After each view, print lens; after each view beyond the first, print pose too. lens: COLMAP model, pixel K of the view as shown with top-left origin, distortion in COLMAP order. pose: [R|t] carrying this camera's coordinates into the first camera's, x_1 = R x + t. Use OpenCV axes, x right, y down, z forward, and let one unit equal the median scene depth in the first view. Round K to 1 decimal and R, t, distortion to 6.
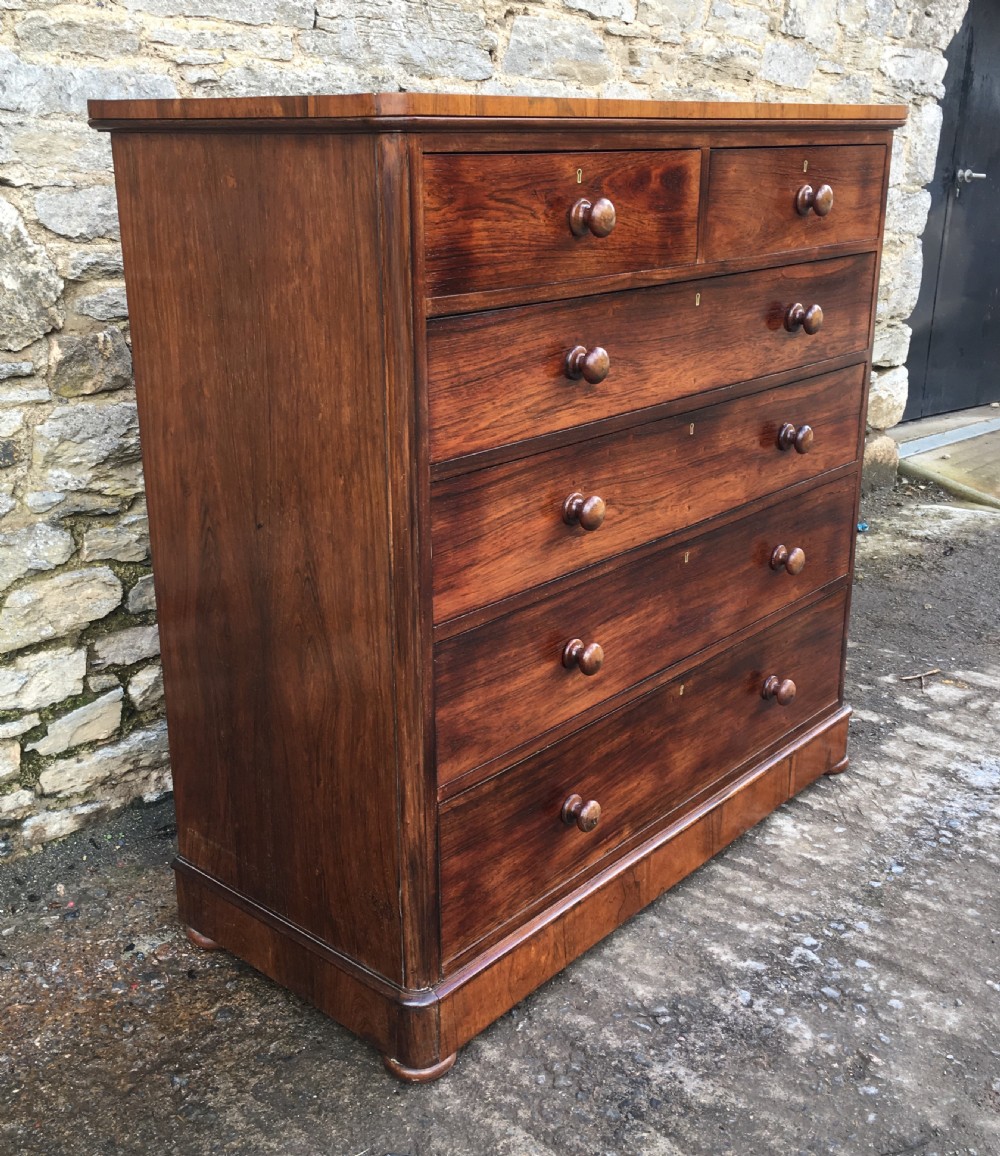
lens RADIAL K [[1234.6, 0, 477.9], [0, 1234.6, 556.7], [0, 0, 1]] dist [0.053723, 0.000000]
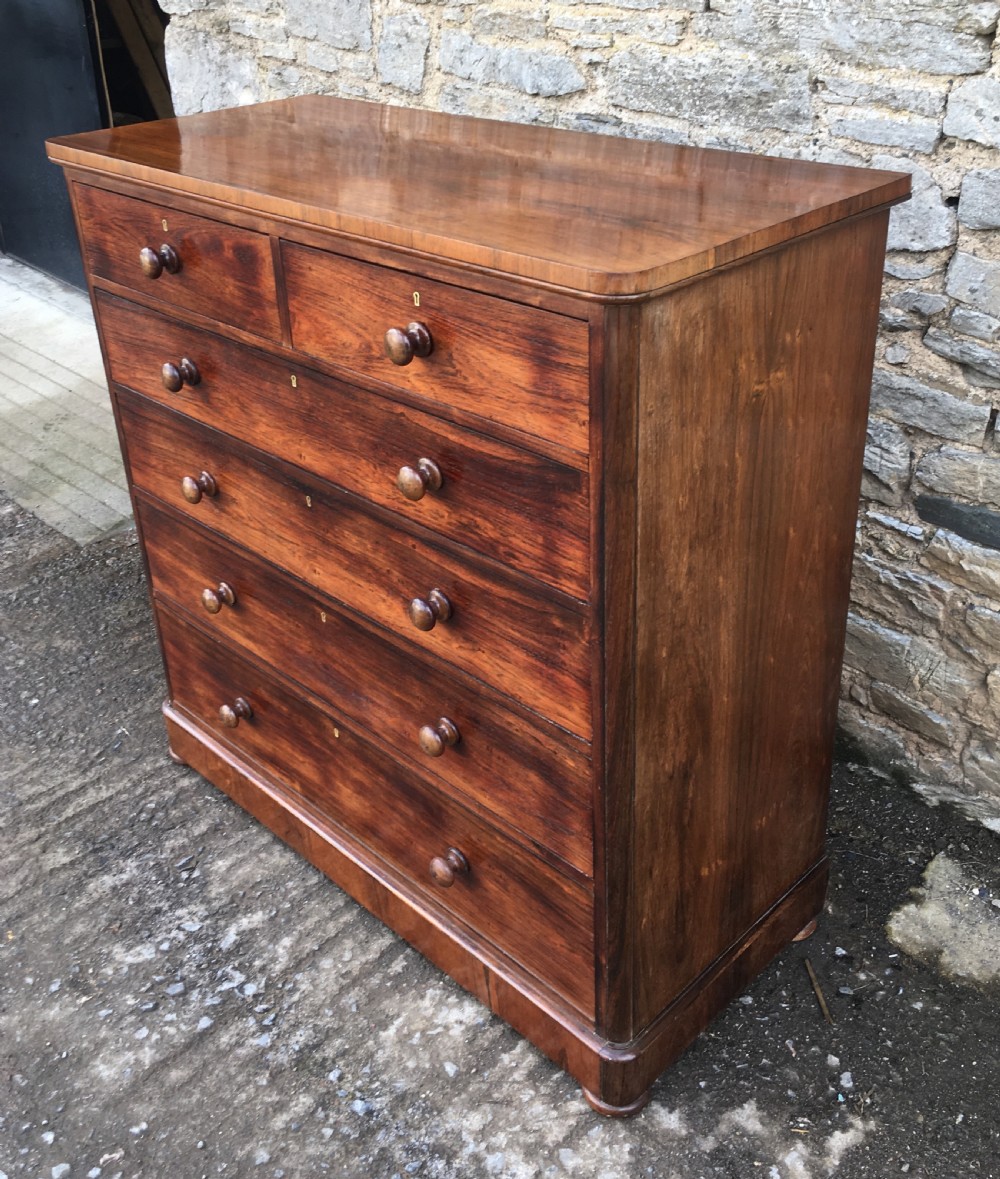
lens RADIAL K [[1192.3, 0, 521.2], [0, 1192.3, 488.0], [0, 0, 1]] dist [0.031183, 0.000000]
pose [[-0.029661, 0.455374, -0.889806, 0.967648], [-0.281483, 0.850366, 0.444573, -0.559123], [0.959108, 0.263652, 0.102957, 1.011612]]
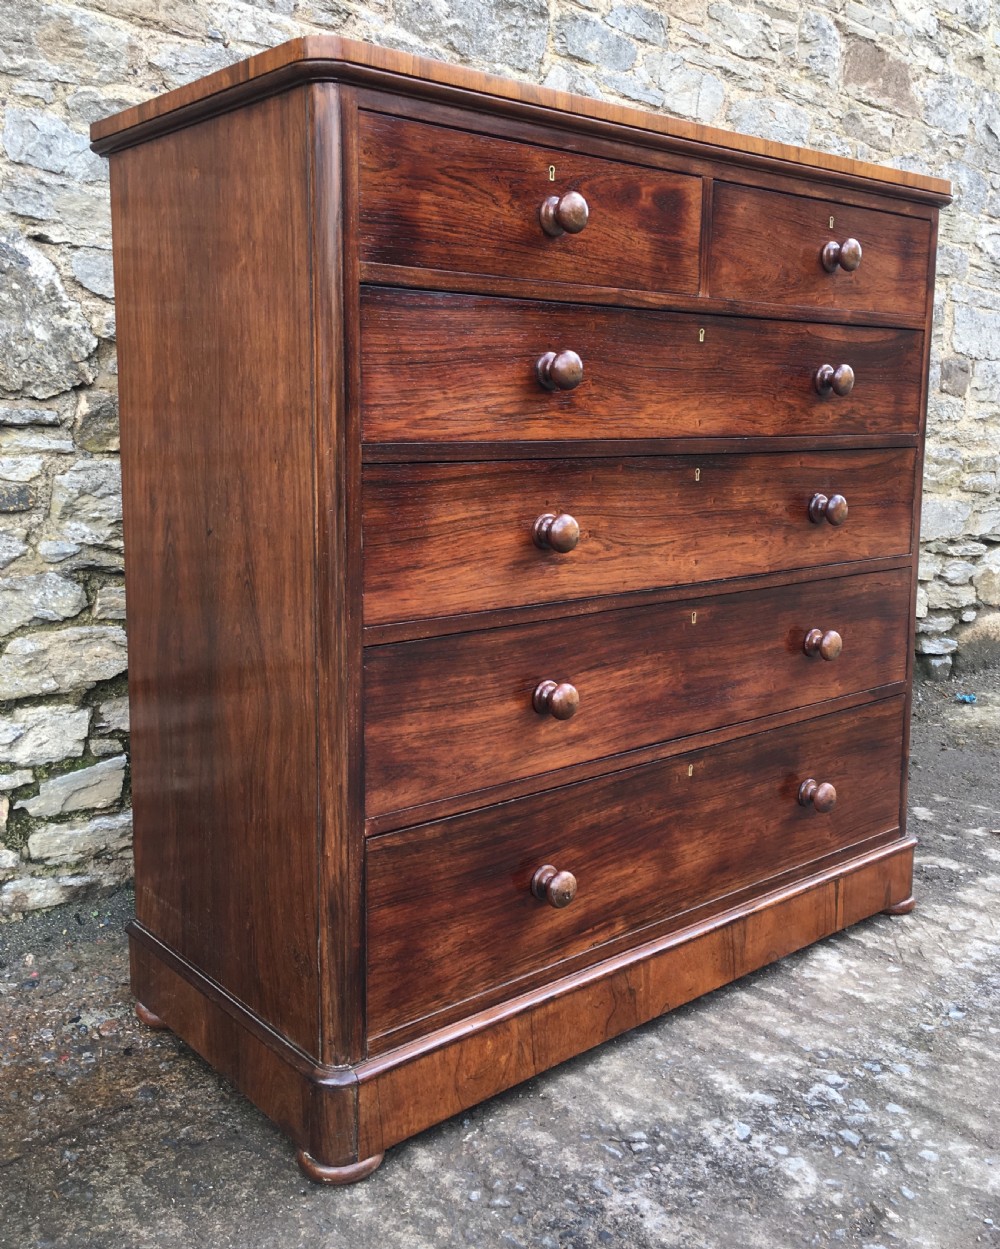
lens RADIAL K [[1165.6, 0, 488.7], [0, 1165.6, 573.1], [0, 0, 1]] dist [0.040875, 0.000000]
pose [[0.990524, 0.033669, -0.133152, 0.130142], [-0.056872, 0.983013, -0.174503, 0.125428], [0.125015, 0.180422, 0.975612, 0.130759]]
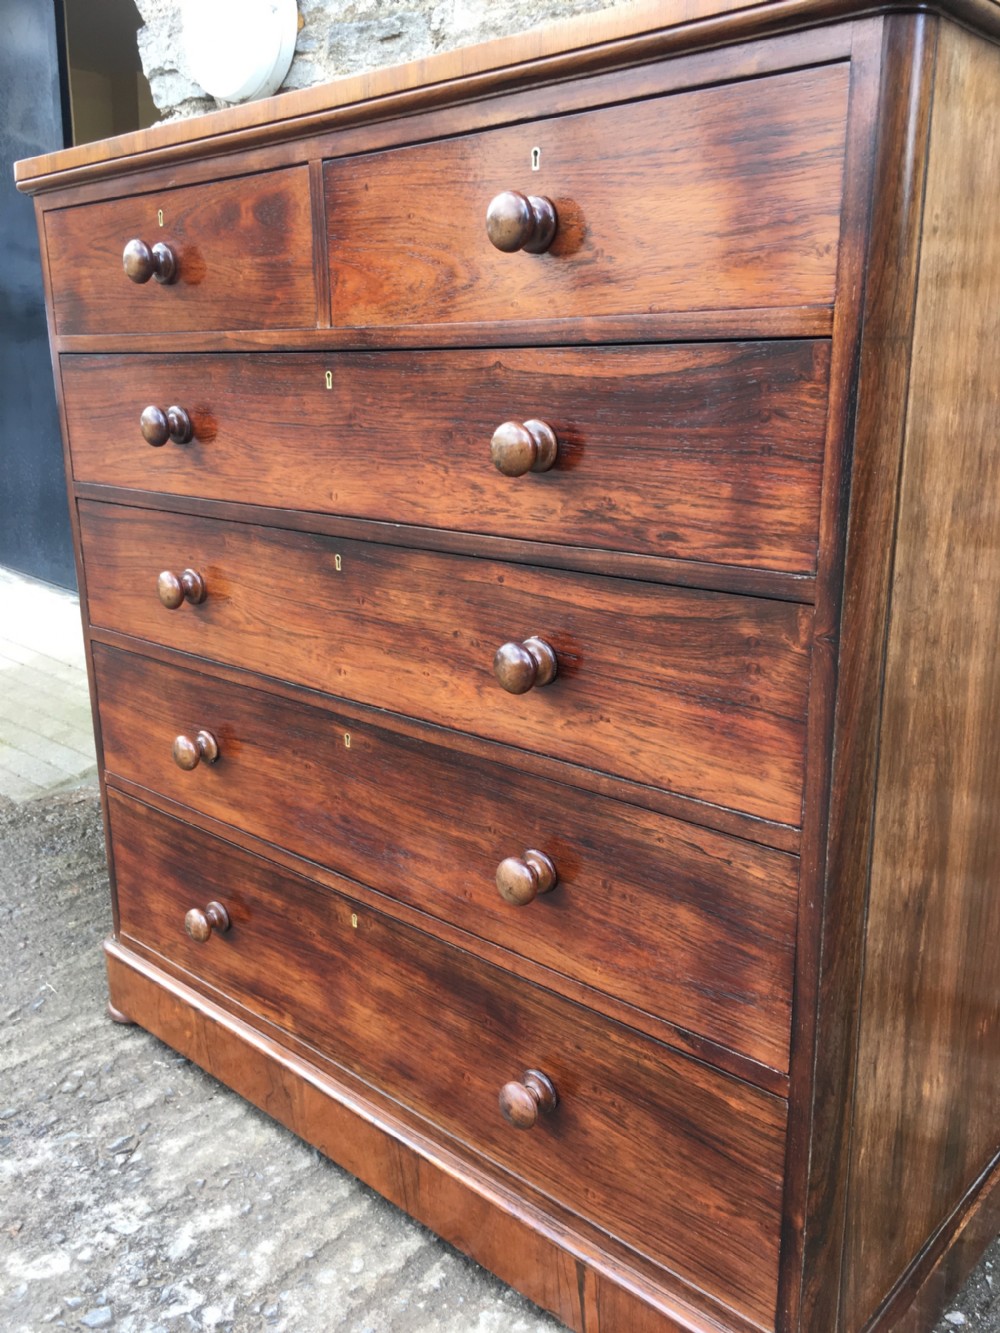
lens RADIAL K [[1114.6, 0, 515.2], [0, 1114.6, 667.7], [0, 0, 1]] dist [0.063901, -0.079098]
pose [[0.013784, 0.271291, -0.962399, 0.779607], [-0.306351, 0.917349, 0.254204, -0.232727], [0.951819, 0.291328, 0.095755, 1.003511]]
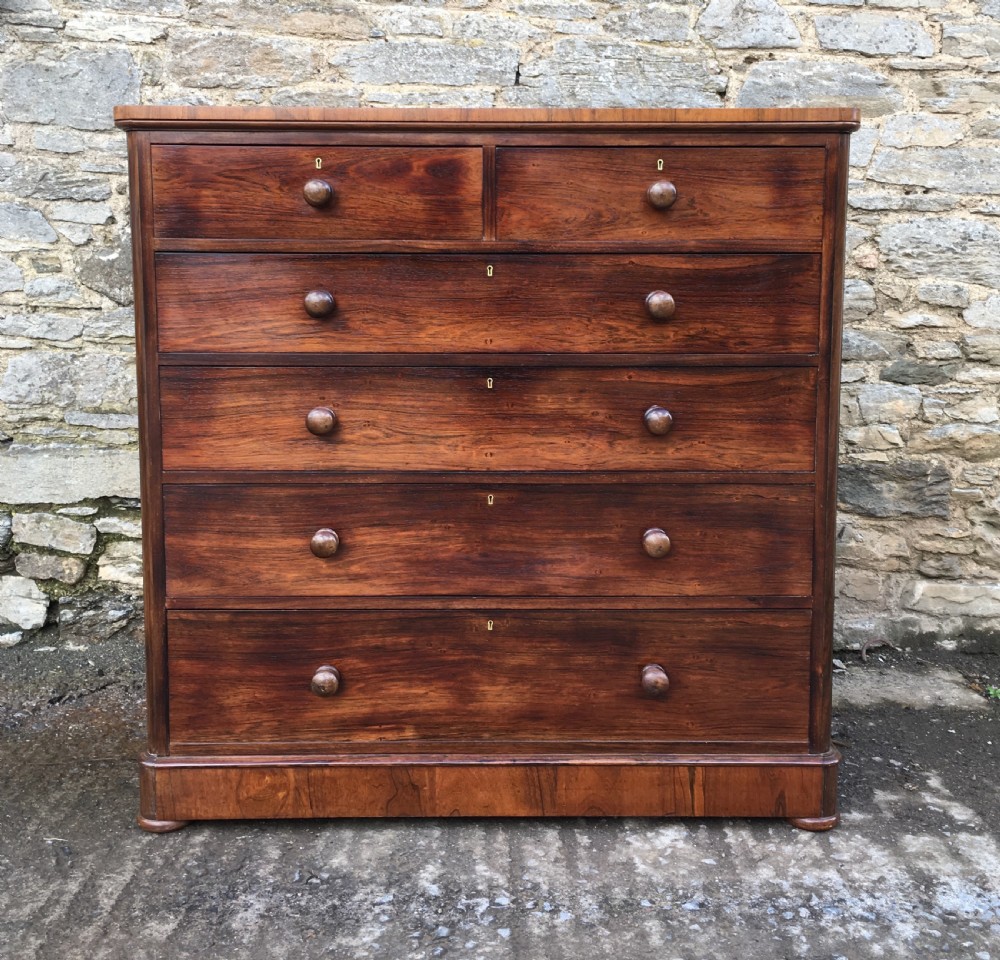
lens RADIAL K [[1179.1, 0, 519.5], [0, 1179.1, 393.3], [0, 0, 1]] dist [0.045727, 0.000000]
pose [[0.685344, 0.105256, -0.720572, 0.928567], [-0.237054, 0.967851, -0.084087, -0.009032], [0.688555, 0.228443, 0.688262, 0.260402]]
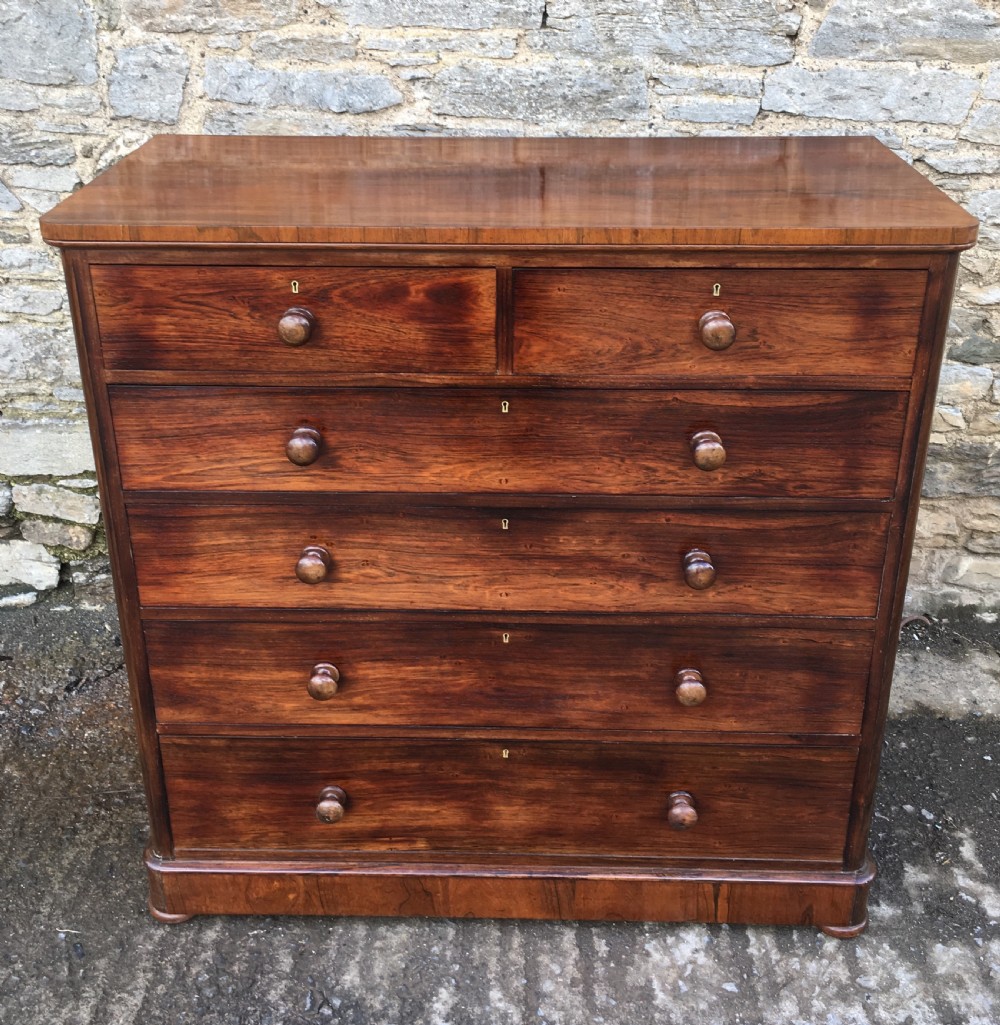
lens RADIAL K [[1129.1, 0, 506.0], [0, 1129.1, 380.0], [0, 0, 1]] dist [0.035512, 0.000000]
pose [[0.657280, 0.308650, -0.687545, 0.720250], [-0.241327, 0.950451, 0.195969, -0.370386], [0.713964, 0.037117, 0.699198, 0.349719]]
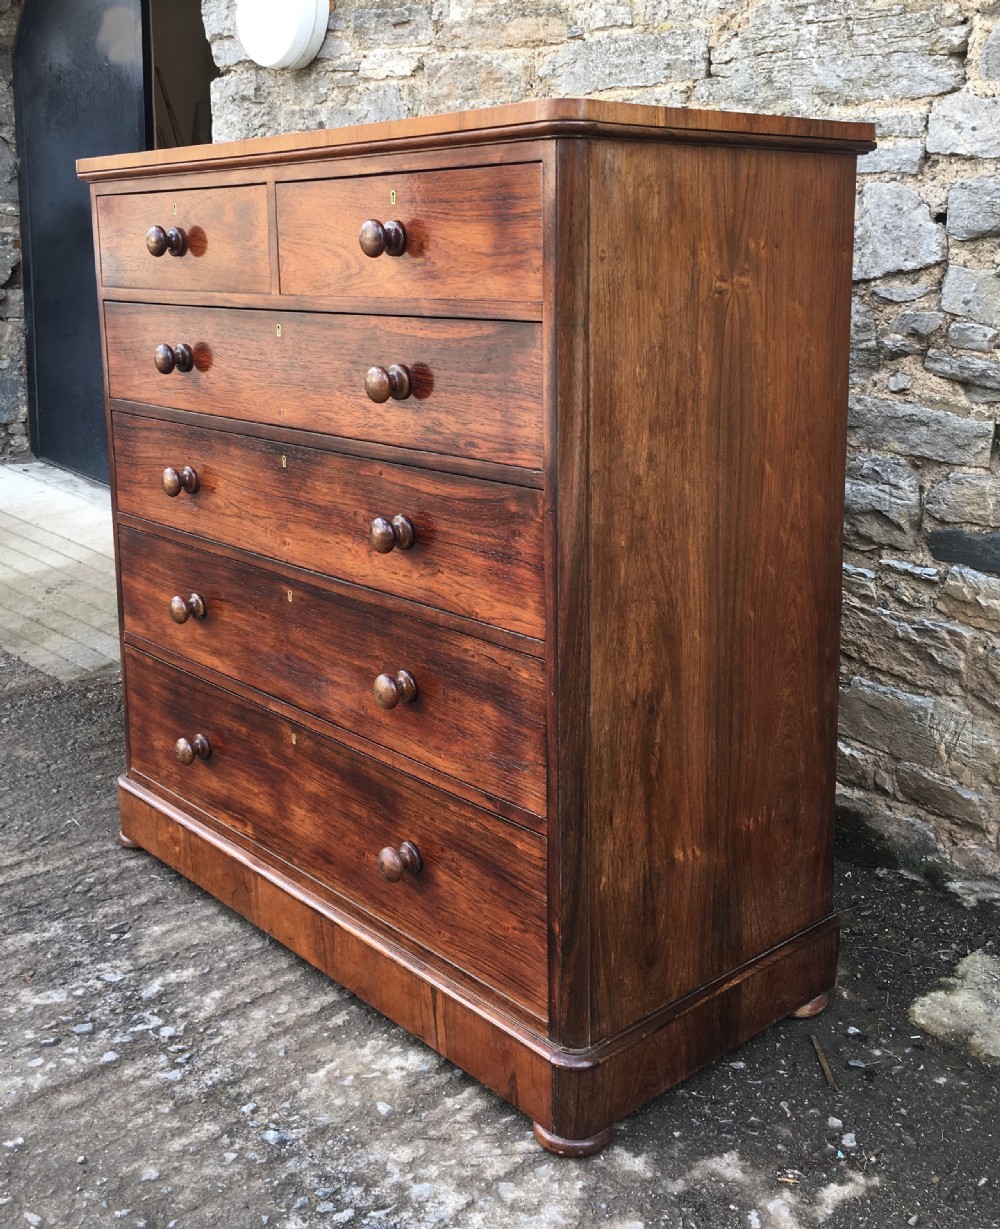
lens RADIAL K [[1307.1, 0, 540.6], [0, 1307.1, 499.5], [0, 0, 1]] dist [0.041990, 0.000000]
pose [[-0.078983, 0.192835, -0.978047, 1.118379], [-0.306013, 0.929053, 0.207888, -0.335812], [0.948745, 0.315715, -0.014369, 1.158660]]
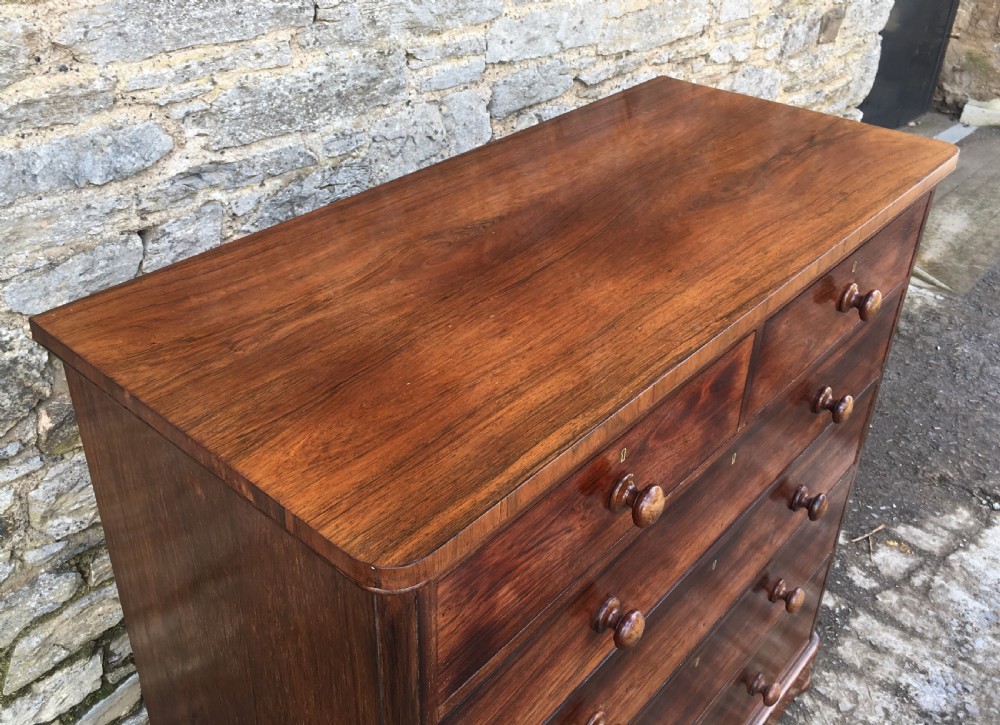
lens RADIAL K [[935.8, 0, 483.4], [0, 935.8, 307.6], [0, 0, 1]] dist [0.046495, 0.000000]
pose [[0.999728, 0.012797, 0.019494, -0.019321], [-0.016547, 0.978333, 0.206374, -0.422805], [-0.016431, -0.206641, 0.978279, 0.316859]]
